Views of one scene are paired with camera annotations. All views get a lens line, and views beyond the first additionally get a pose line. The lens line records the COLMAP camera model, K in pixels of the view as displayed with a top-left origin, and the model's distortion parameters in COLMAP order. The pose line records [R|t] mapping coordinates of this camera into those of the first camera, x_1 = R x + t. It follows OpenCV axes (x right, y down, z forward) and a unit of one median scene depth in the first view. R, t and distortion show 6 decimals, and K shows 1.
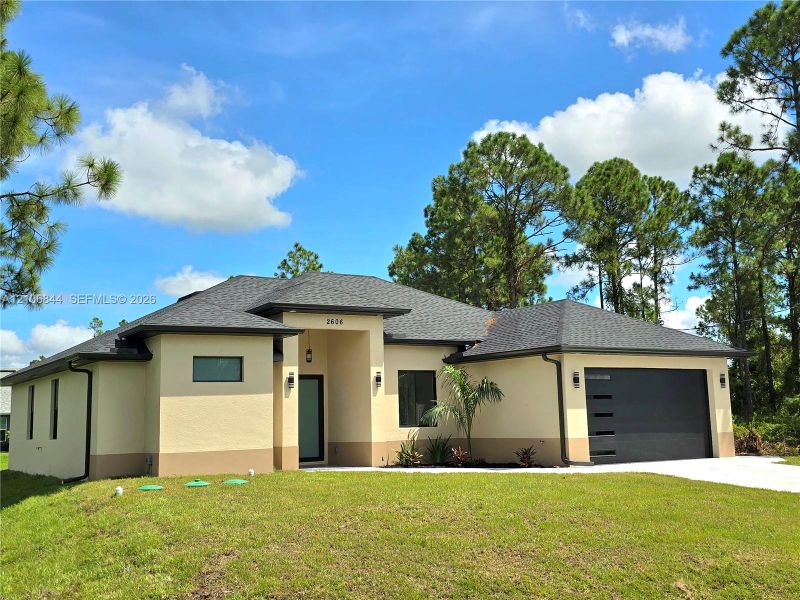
lens RADIAL K [[864.6, 0, 400.1], [0, 864.6, 316.2], [0, 0, 1]] dist [0.448469, -0.979901]
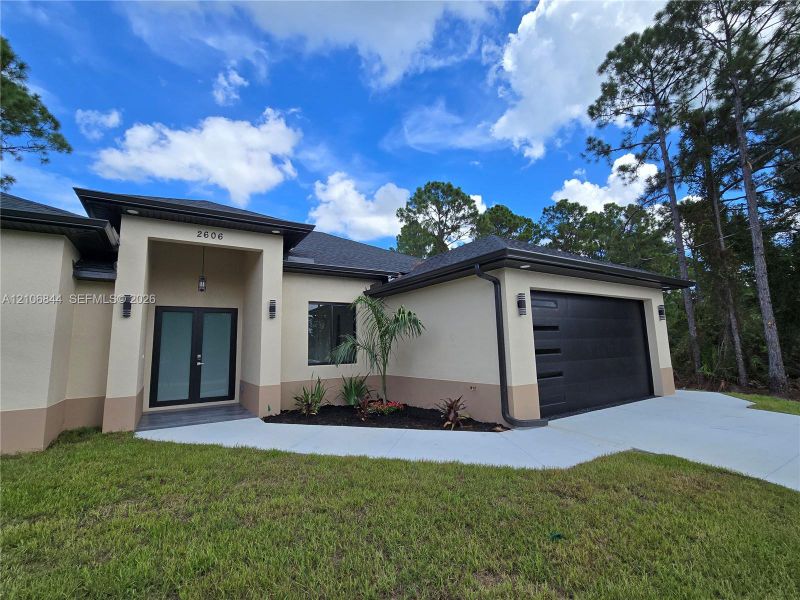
lens RADIAL K [[372.1, 0, 400.0], [0, 372.1, 300.0], [0, 0, 1]] dist [-0.001229, 0.000024]
pose [[0.999939, 0.006735, 0.008743, 0.092045], [-0.006607, 0.999872, -0.014587, 0.069792], [-0.008841, 0.014529, 0.999855, 0.654251]]
